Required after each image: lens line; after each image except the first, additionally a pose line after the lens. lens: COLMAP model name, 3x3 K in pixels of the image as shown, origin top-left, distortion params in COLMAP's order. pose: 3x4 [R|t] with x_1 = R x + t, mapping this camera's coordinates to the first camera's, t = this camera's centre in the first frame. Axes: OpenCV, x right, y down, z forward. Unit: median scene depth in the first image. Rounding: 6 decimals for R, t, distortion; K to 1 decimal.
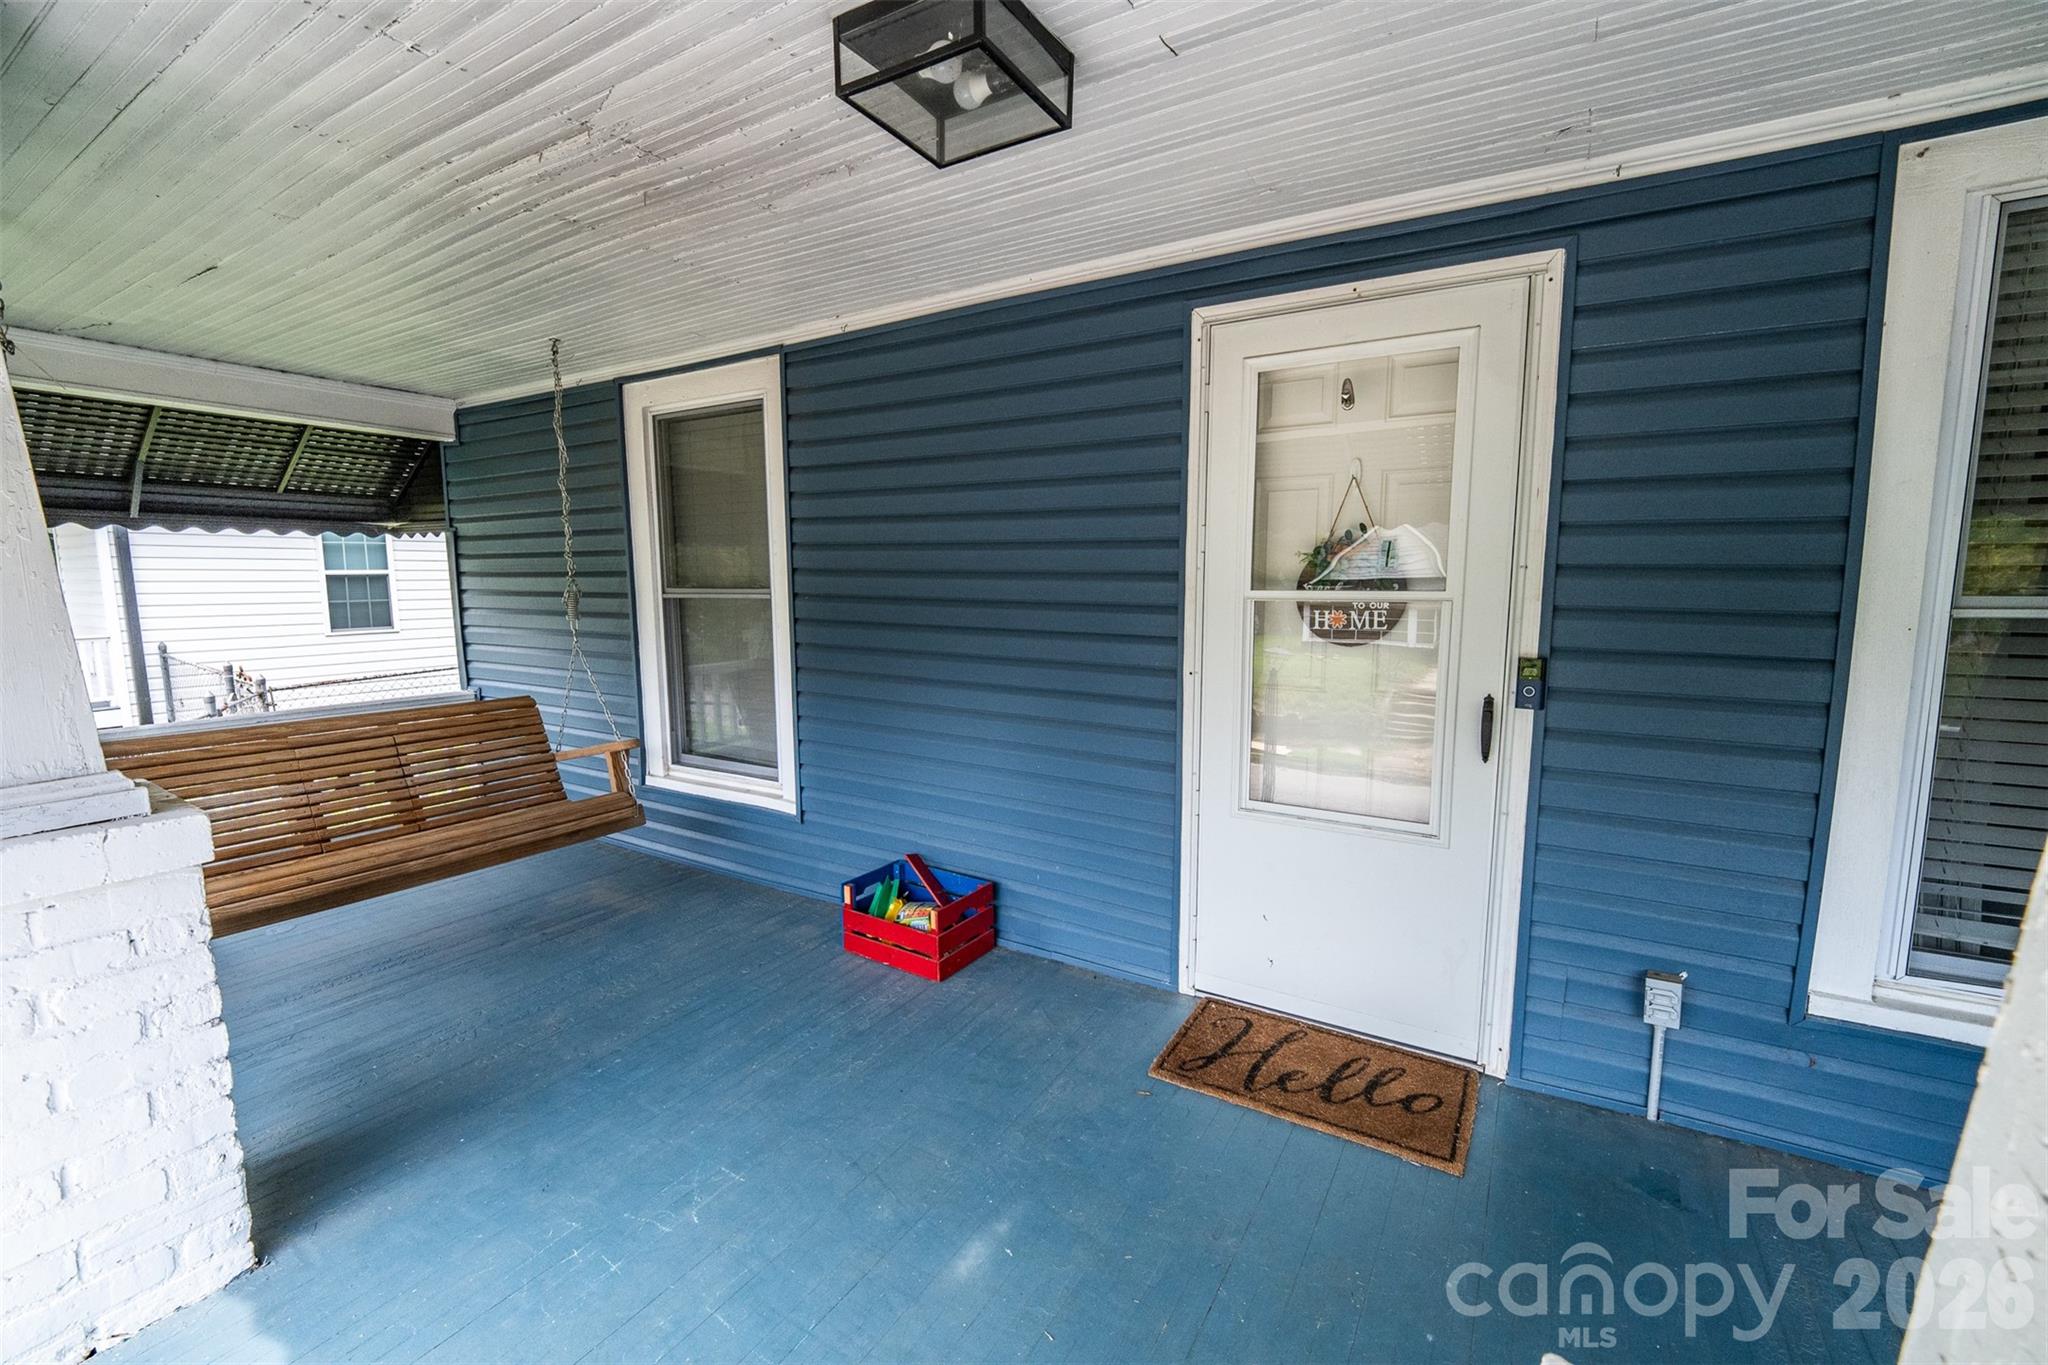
lens RADIAL K [[854.4, 0, 1018.1], [0, 854.4, 690.1], [0, 0, 1]] dist [-0.014537, -0.004402]
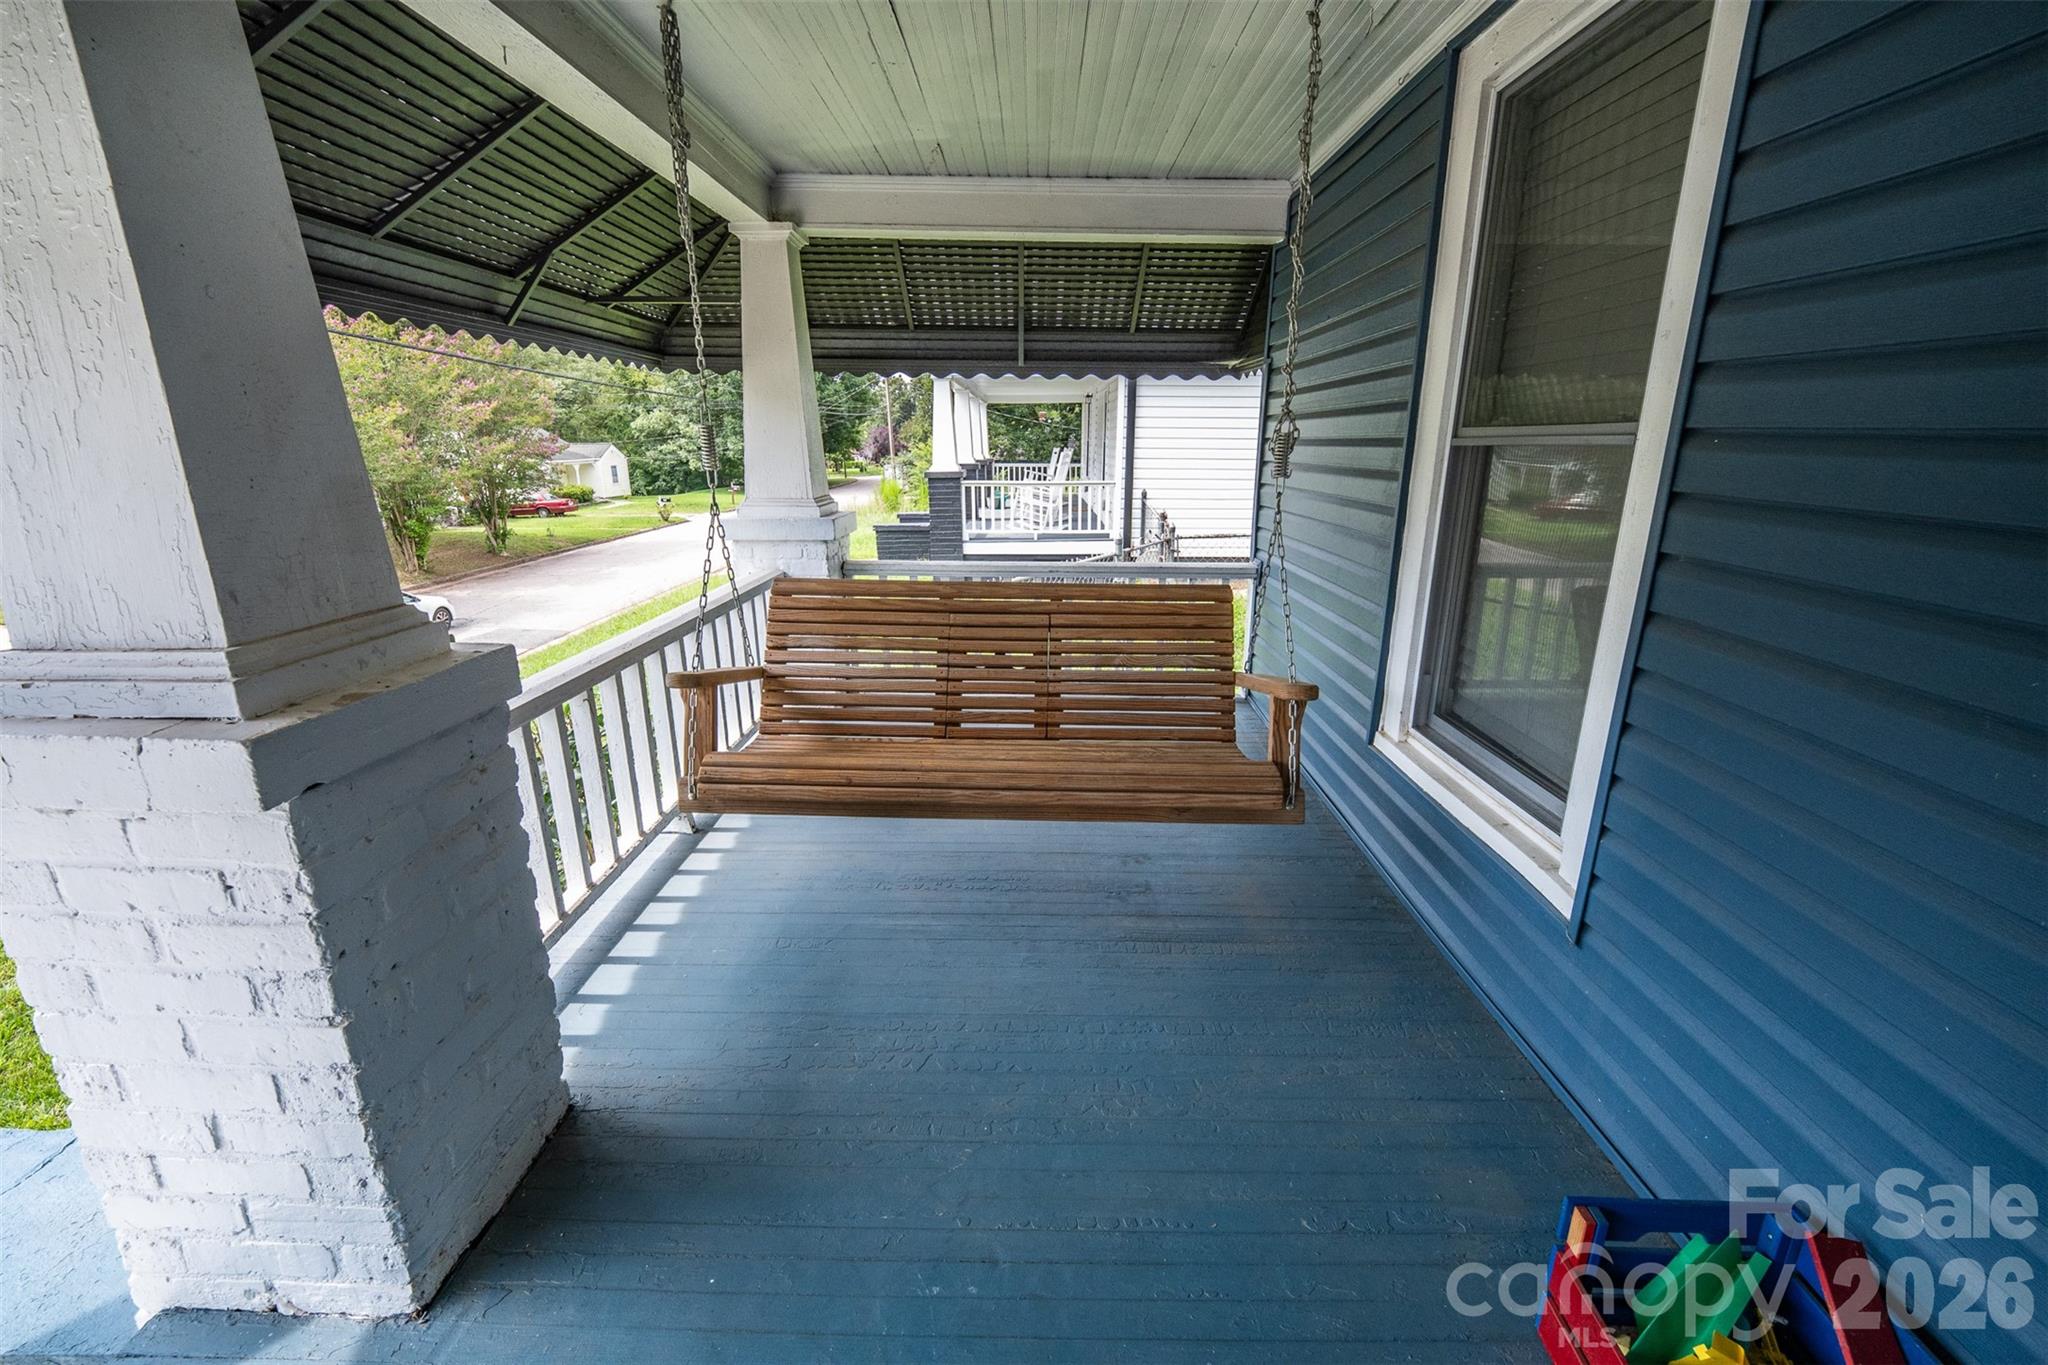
lens RADIAL K [[854.4, 0, 1021.8], [0, 854.4, 690.9], [0, 0, 1]] dist [-0.014537, -0.004402]
pose [[0.517266, 0.240920, -0.821215, -0.062963], [-0.115422, 0.970431, 0.211994, -0.038961], [0.848006, -0.014871, 0.529778, 0.487065]]
